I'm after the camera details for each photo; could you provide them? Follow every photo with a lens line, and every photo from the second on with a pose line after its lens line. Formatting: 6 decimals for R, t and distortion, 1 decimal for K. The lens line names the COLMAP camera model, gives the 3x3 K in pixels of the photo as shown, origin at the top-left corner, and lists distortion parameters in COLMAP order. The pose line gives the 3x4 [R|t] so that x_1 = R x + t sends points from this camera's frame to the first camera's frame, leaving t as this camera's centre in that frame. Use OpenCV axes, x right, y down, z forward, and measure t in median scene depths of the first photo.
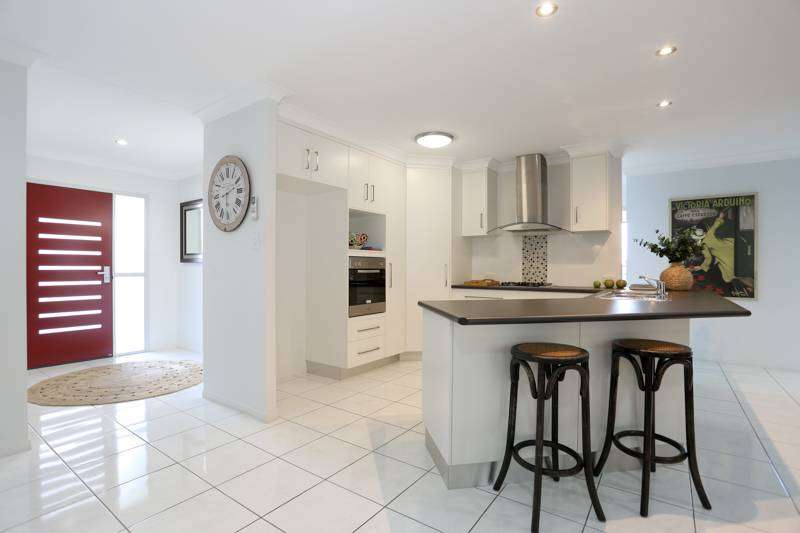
lens RADIAL K [[394.6, 0, 400.0], [0, 394.6, 266.5], [0, 0, 1]] dist [-0.051060, 0.000291]
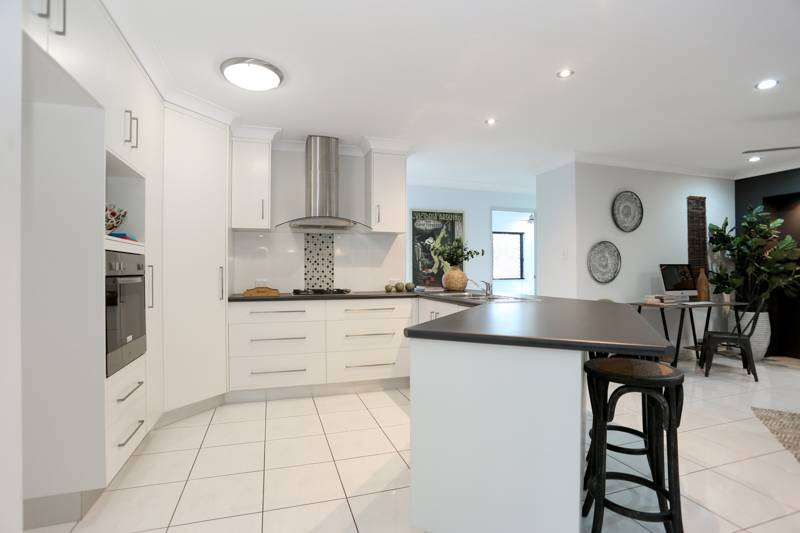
lens RADIAL K [[394.6, 0, 400.0], [0, 394.6, 266.5], [0, 0, 1]] dist [-0.051060, 0.000291]
pose [[0.582290, 0.003566, 0.812974, -0.257478], [0.002982, 0.999974, -0.006522, -0.001486], [-0.812976, 0.006222, 0.582264, 0.379497]]
